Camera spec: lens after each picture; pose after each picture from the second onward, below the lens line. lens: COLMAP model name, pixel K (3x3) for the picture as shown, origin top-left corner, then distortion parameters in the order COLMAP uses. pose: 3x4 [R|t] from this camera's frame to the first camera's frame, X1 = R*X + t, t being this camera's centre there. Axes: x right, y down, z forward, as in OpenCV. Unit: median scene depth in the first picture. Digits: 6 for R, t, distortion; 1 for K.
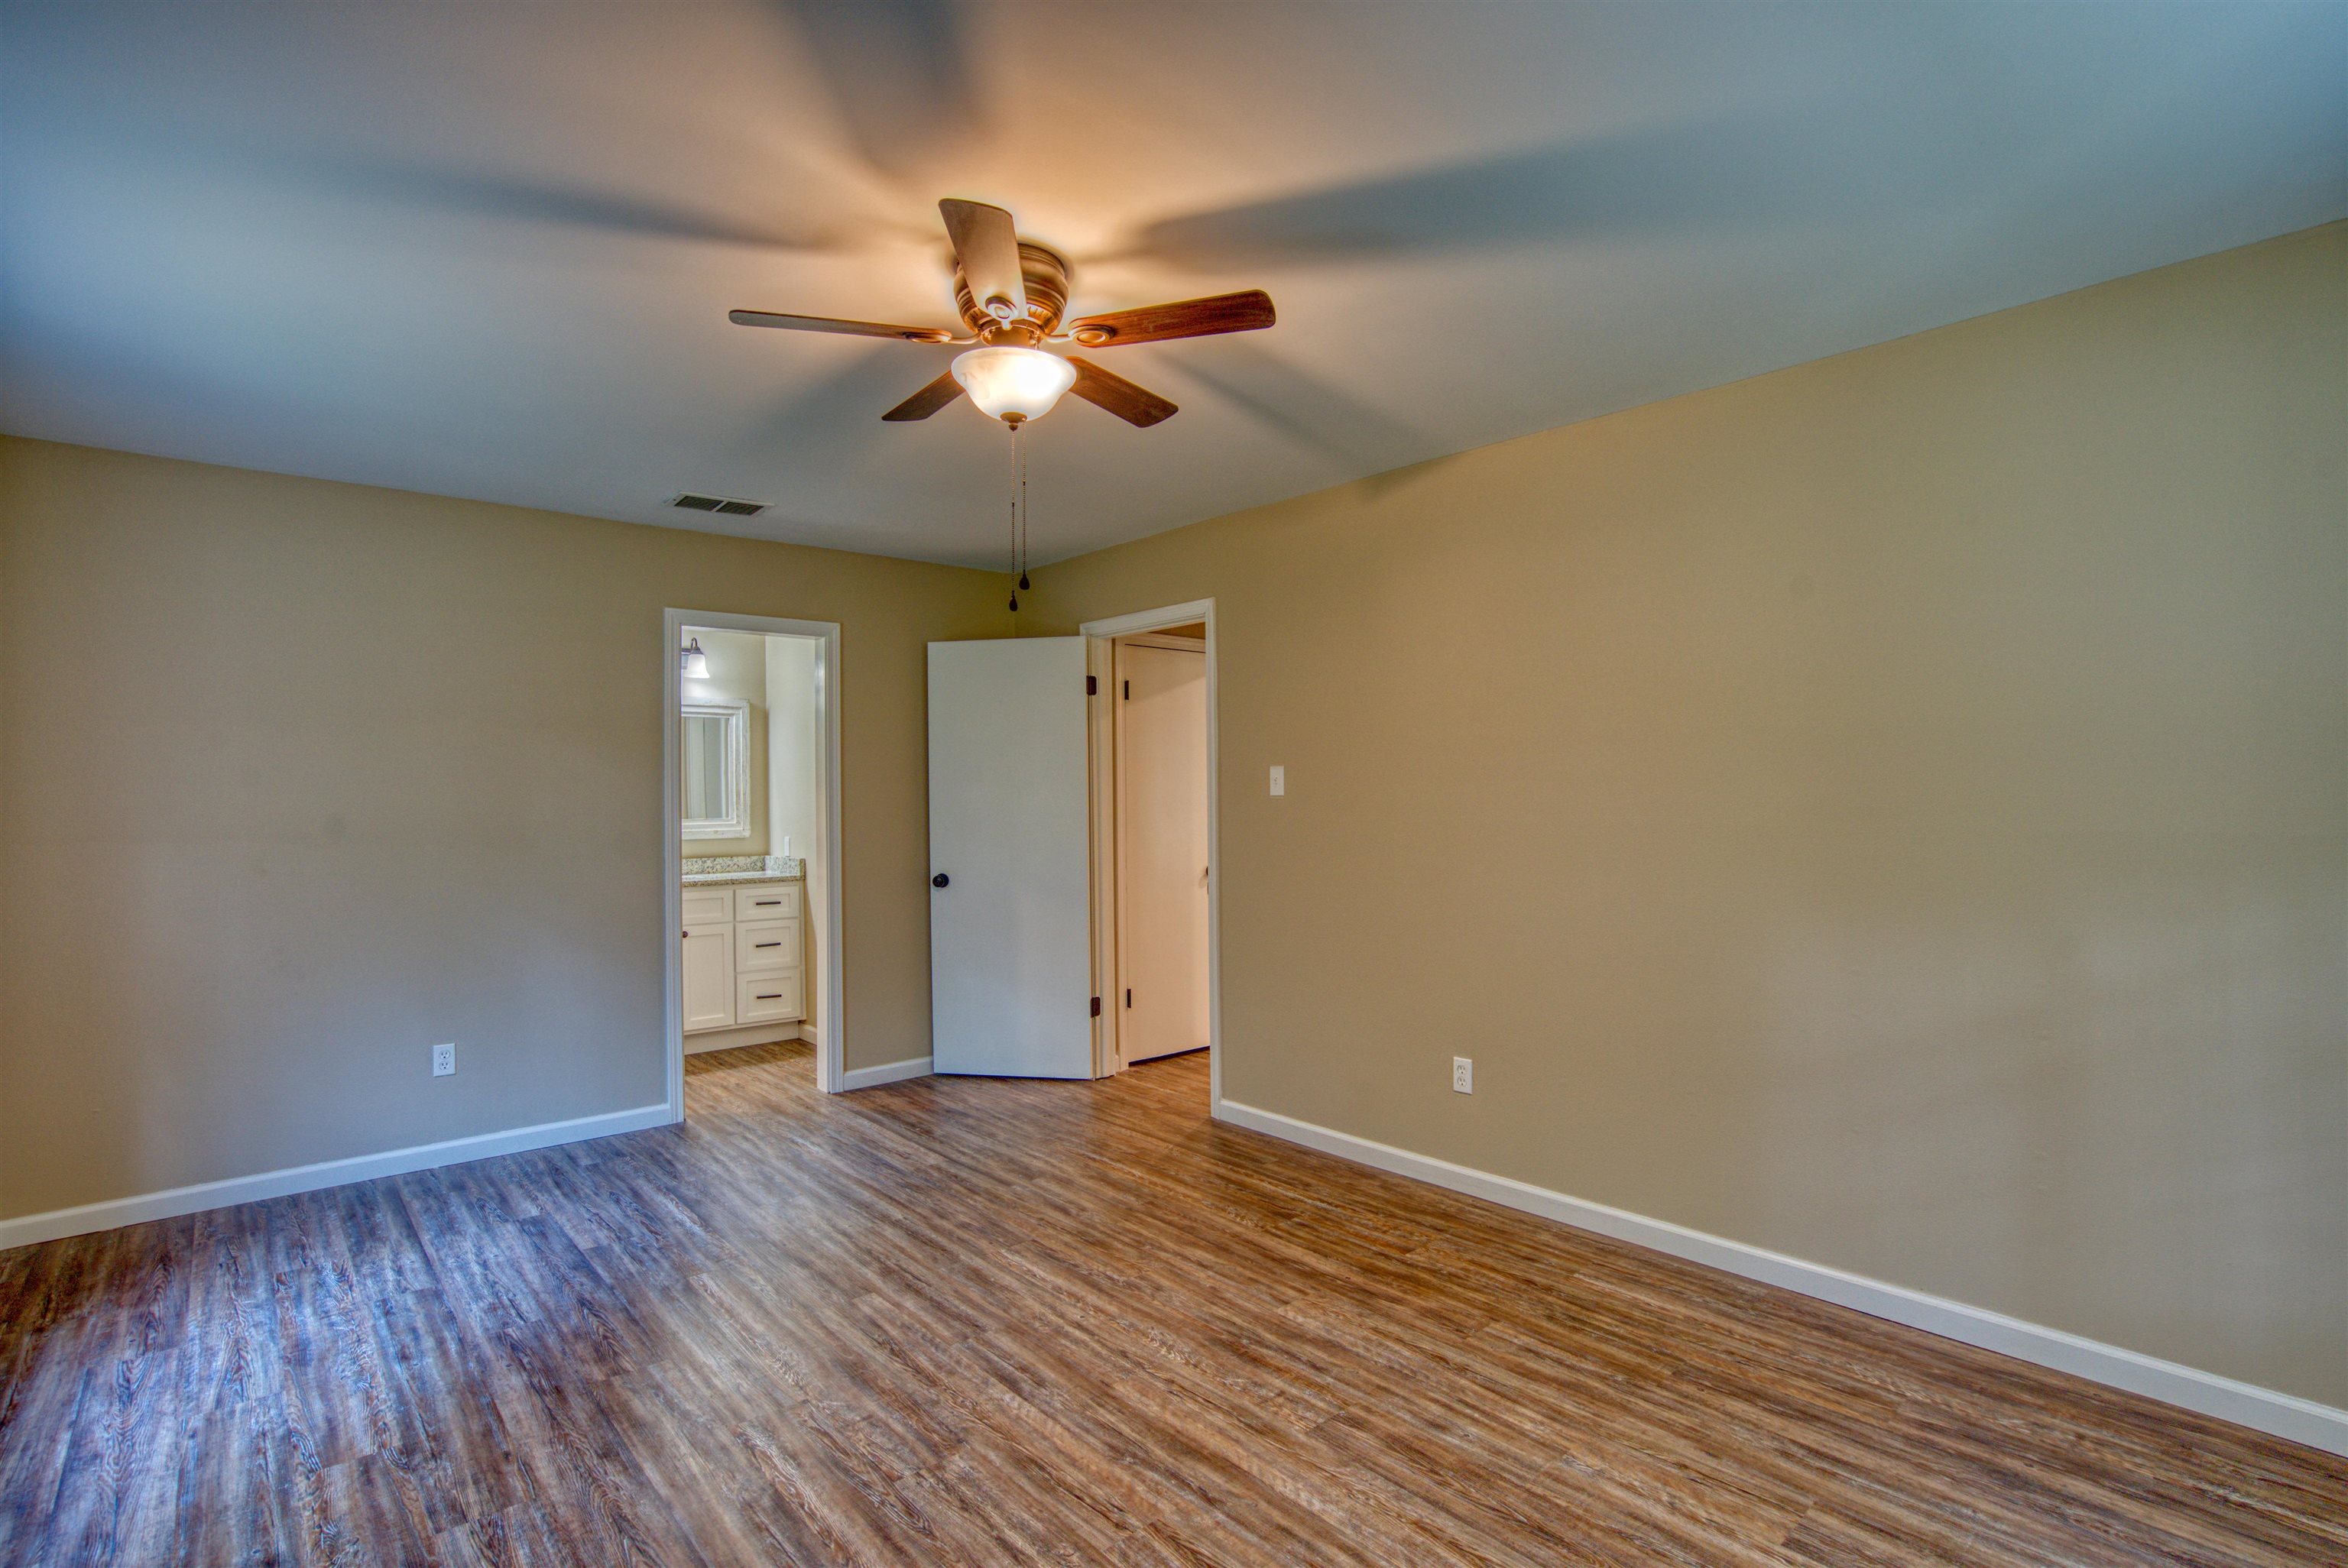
lens RADIAL K [[1109.5, 0, 1178.8], [0, 1109.5, 778.0], [0, 0, 1]] dist [-0.044077, 0.013902]
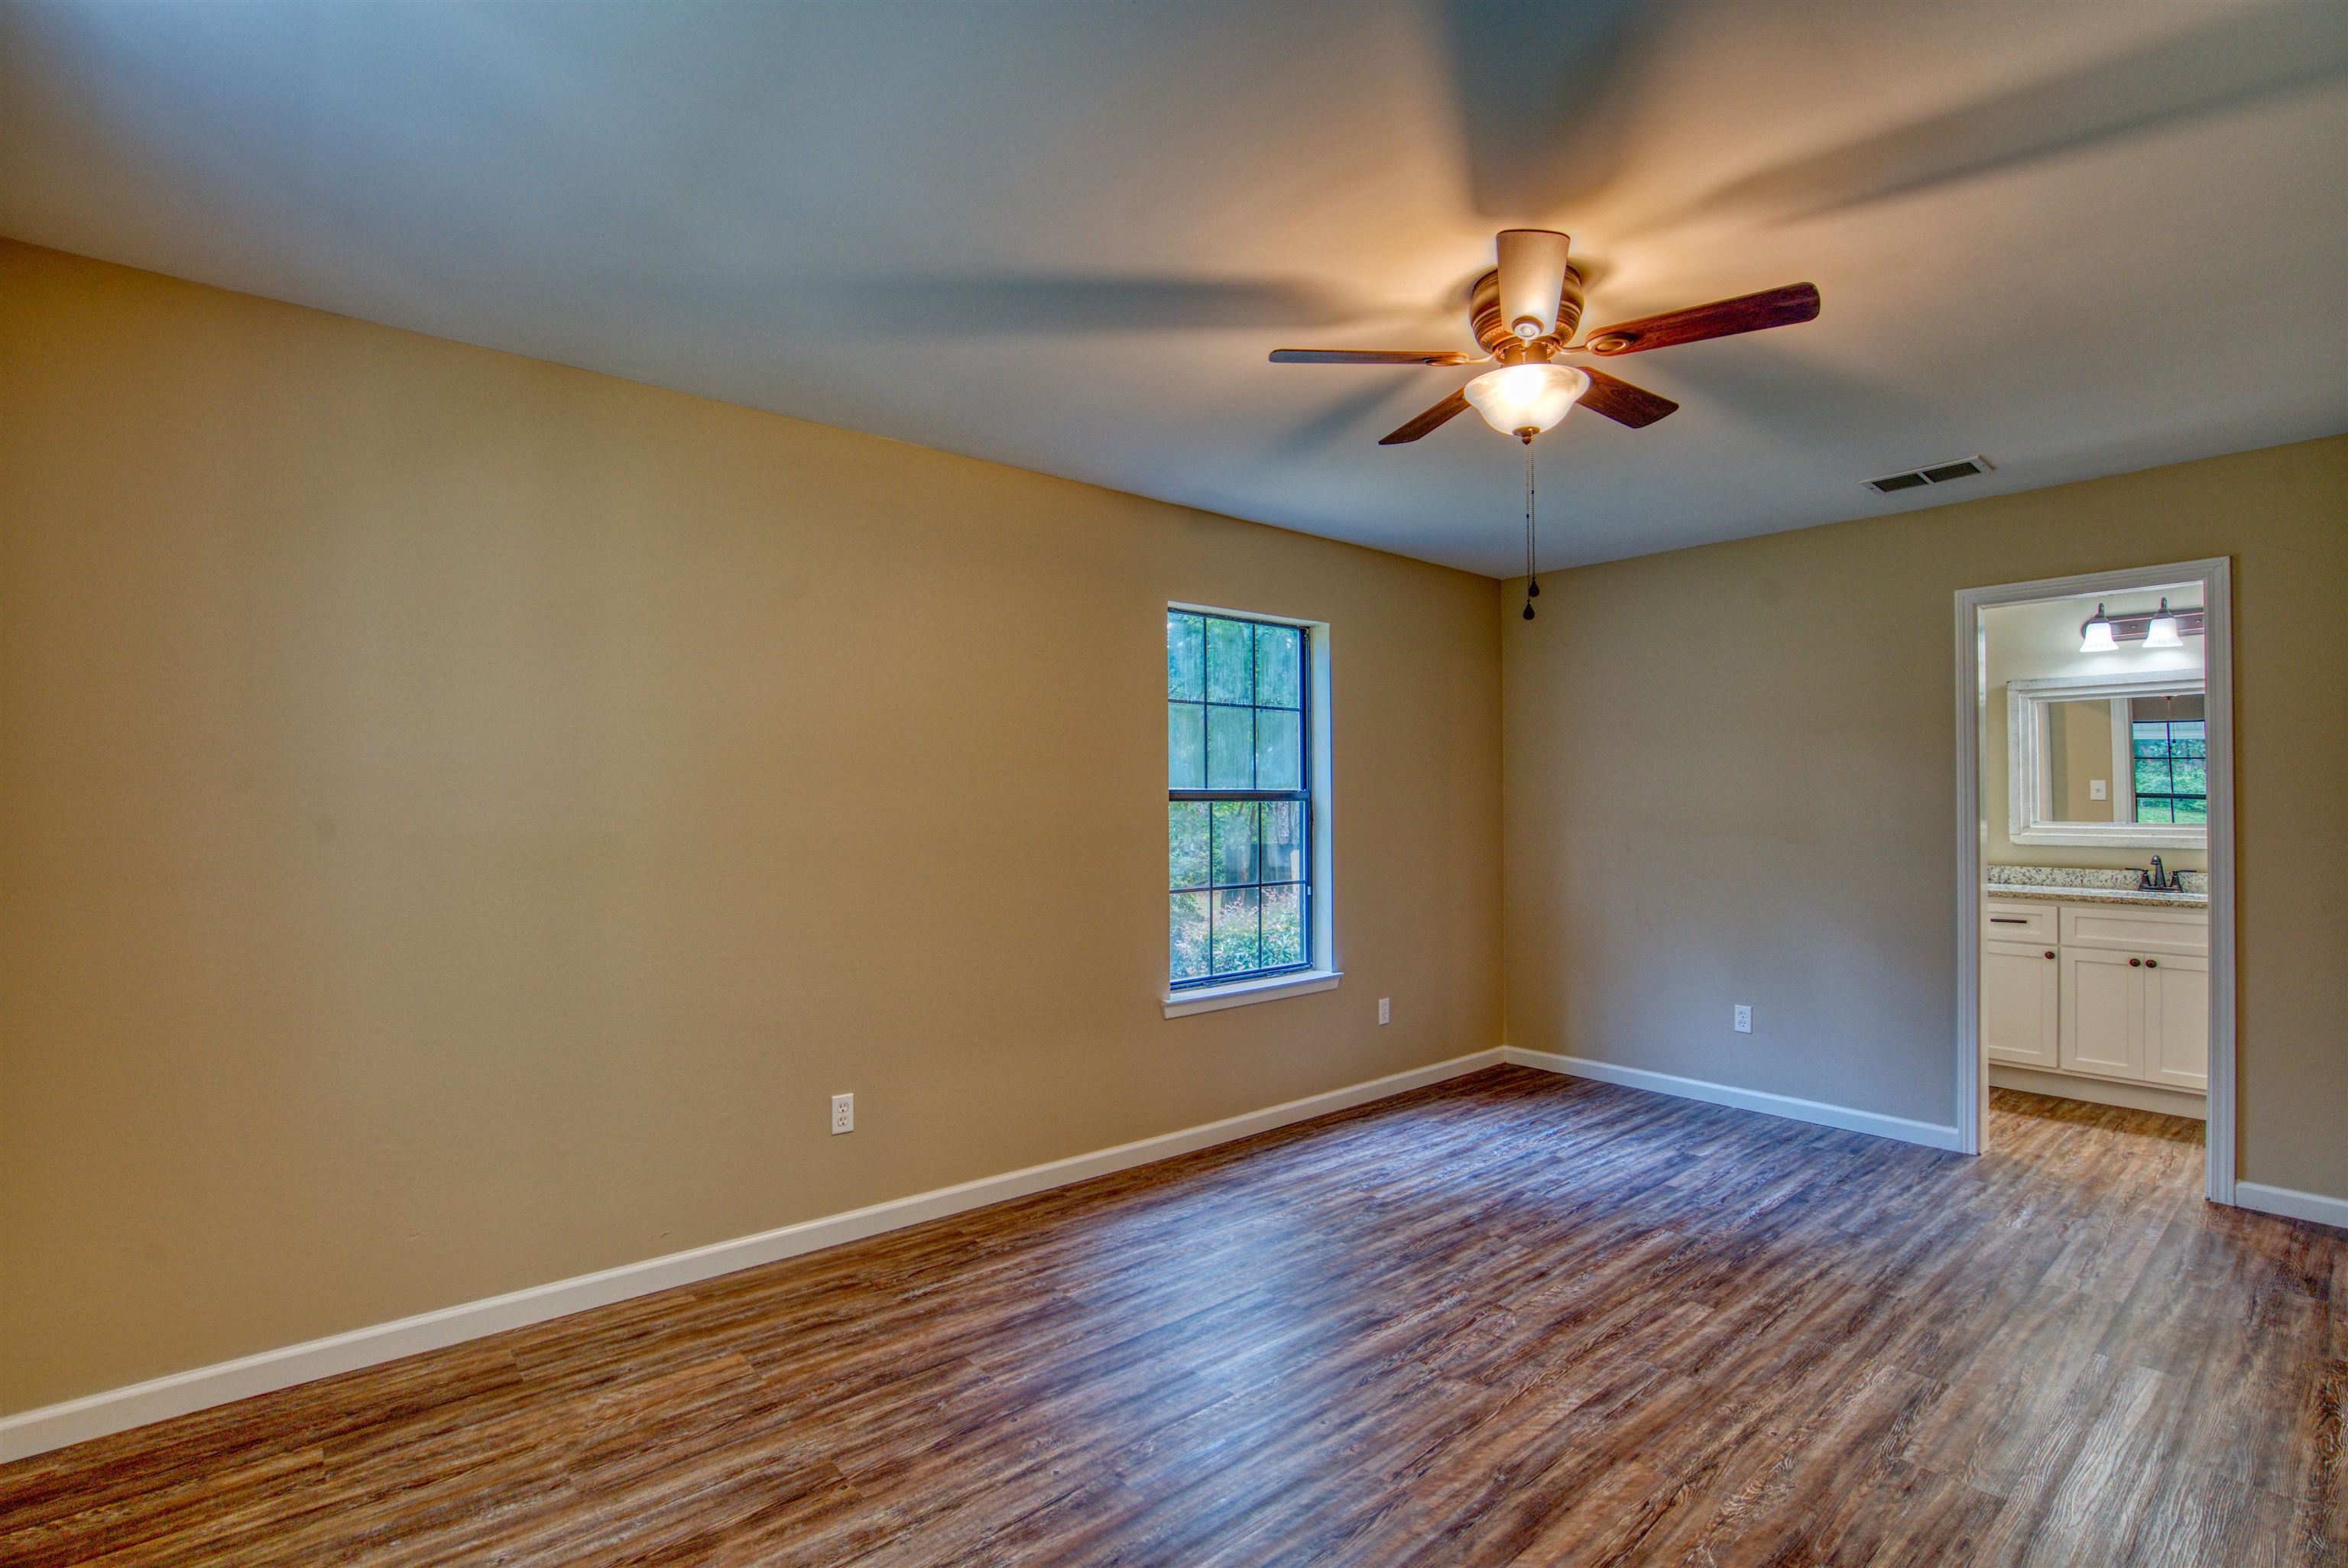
lens RADIAL K [[1109.5, 0, 1161.7], [0, 1109.5, 778.7], [0, 0, 1]] dist [-0.044077, 0.013902]
pose [[-0.032437, -0.011540, -0.999407, 0.665071], [0.017821, 0.999768, -0.012122, 0.002955], [0.999315, -0.018204, -0.032224, 0.518654]]
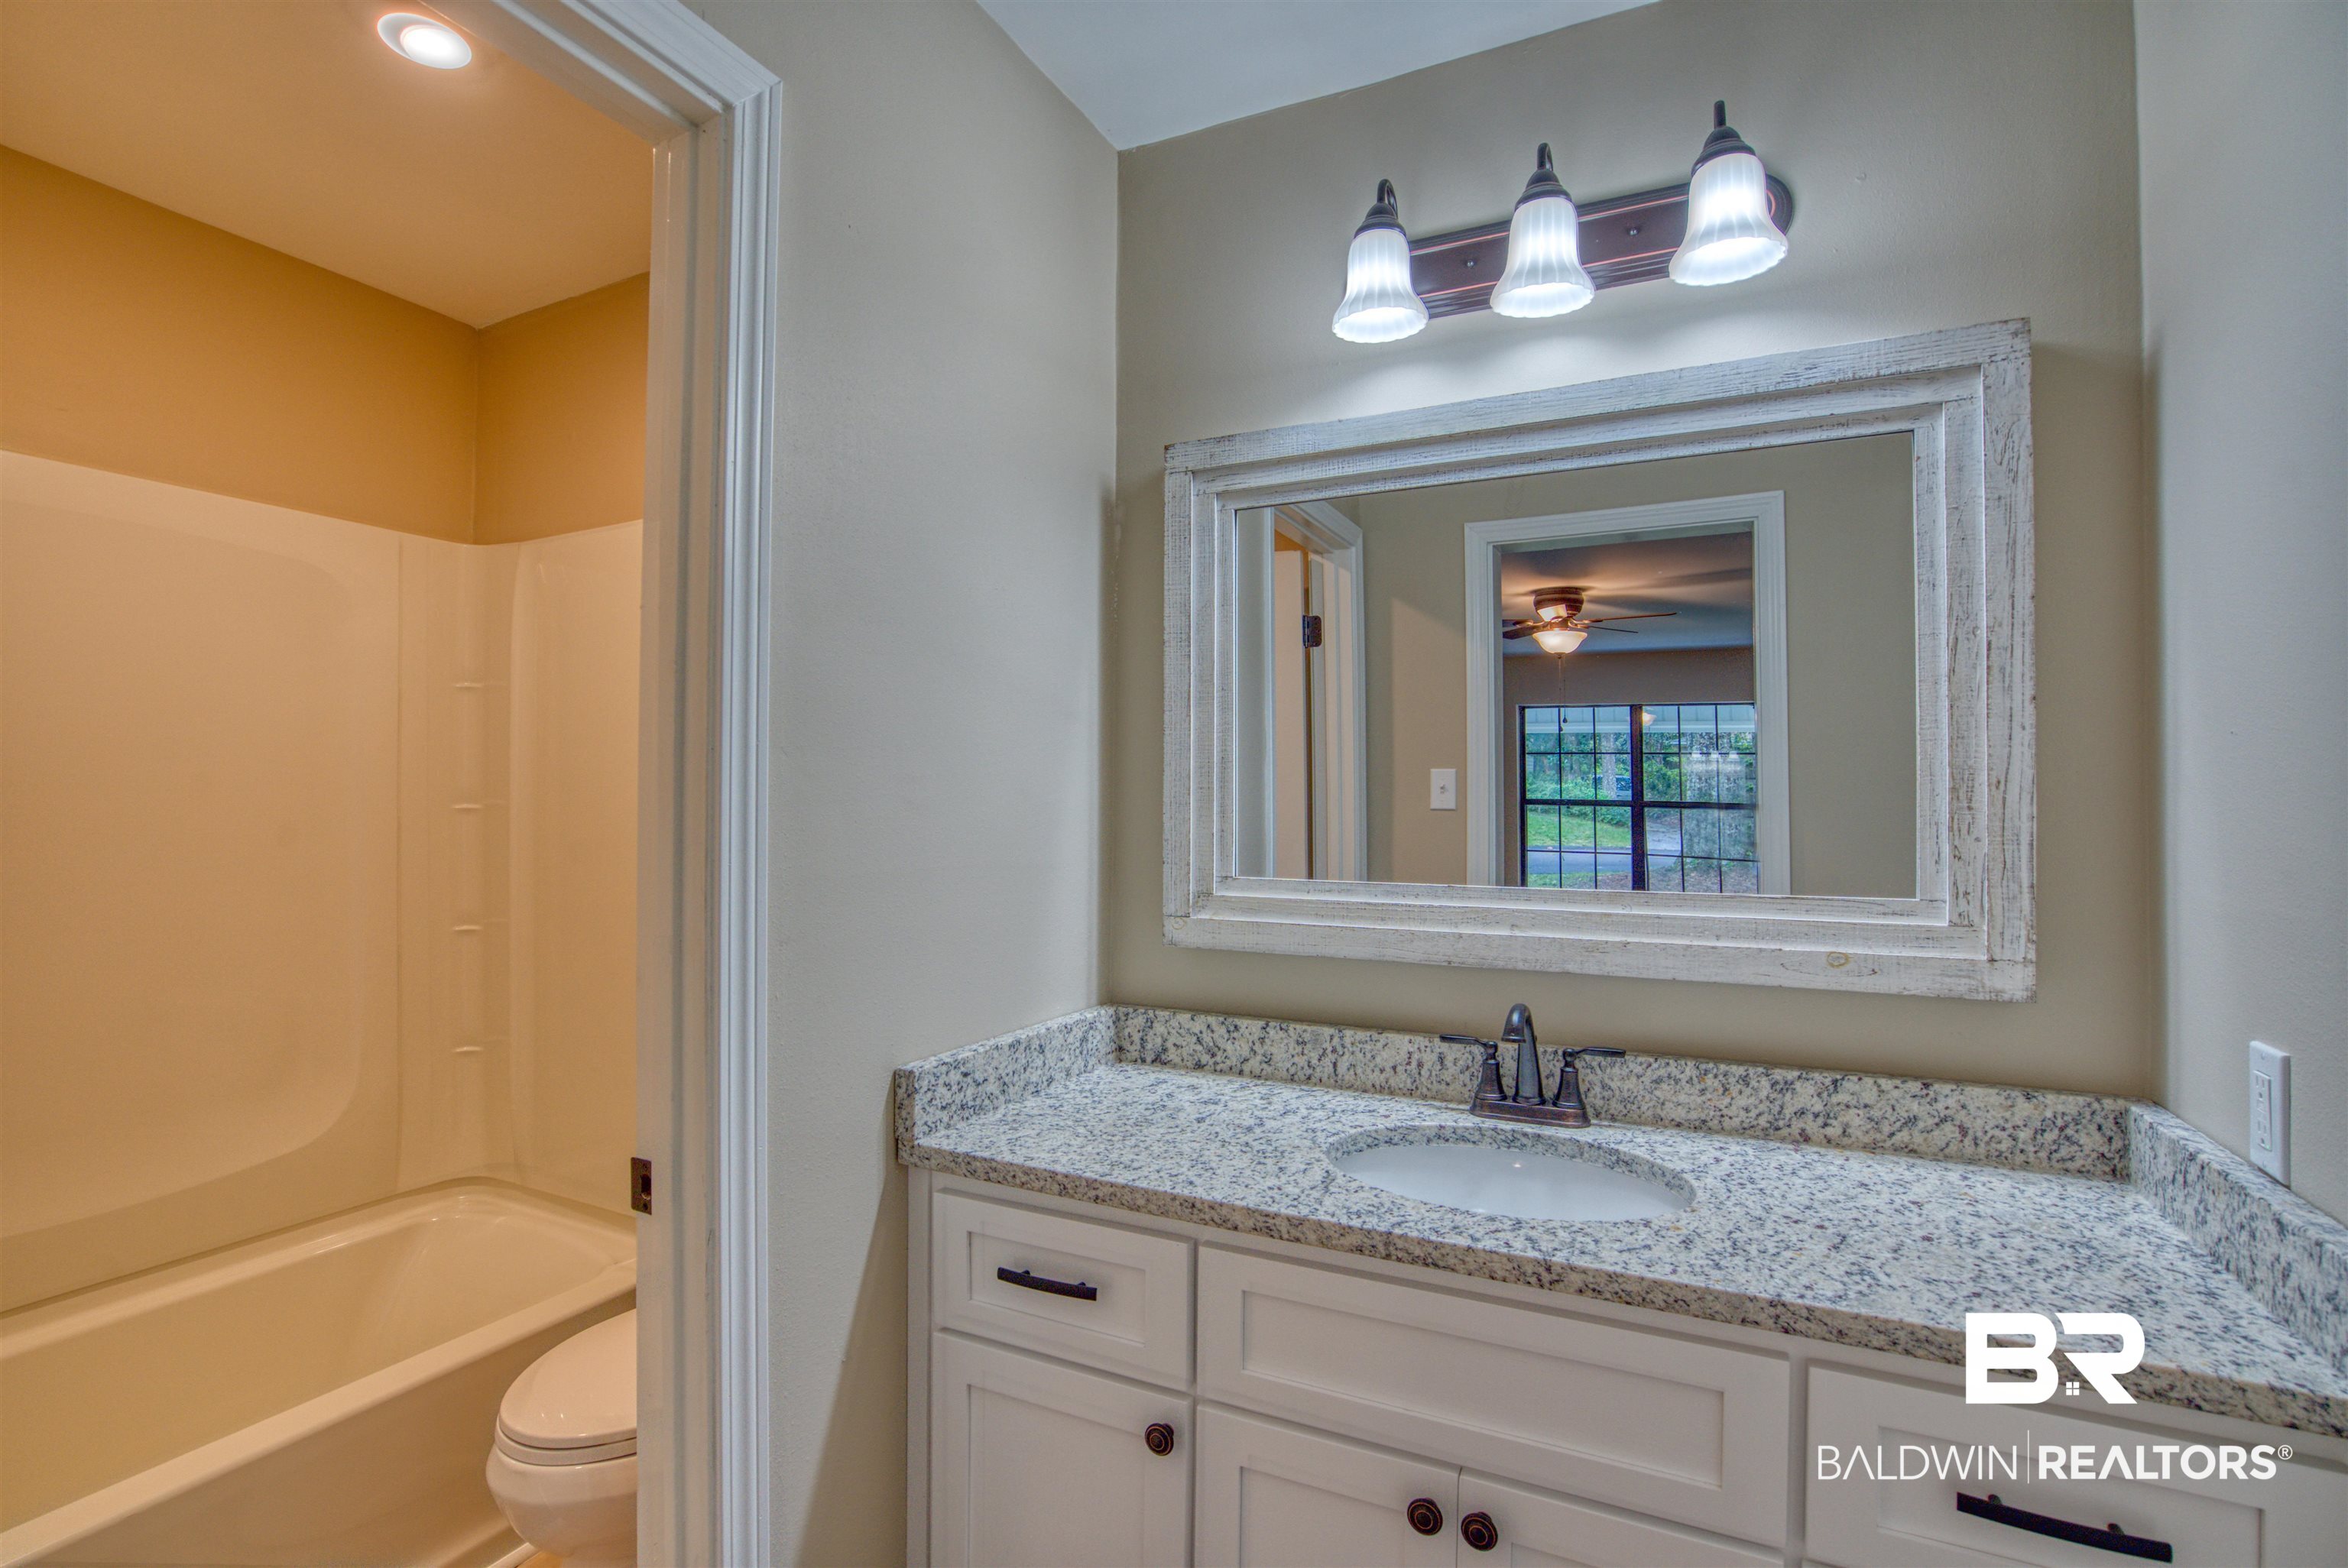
lens RADIAL K [[1109.5, 0, 1176.3], [0, 1109.5, 793.9], [0, 0, 1]] dist [-0.044077, 0.013902]
pose [[0.376376, 0.002542, -0.926464, -0.529309], [0.007311, 0.999957, 0.005714, 0.027212], [0.926438, -0.008924, 0.376341, 1.562871]]
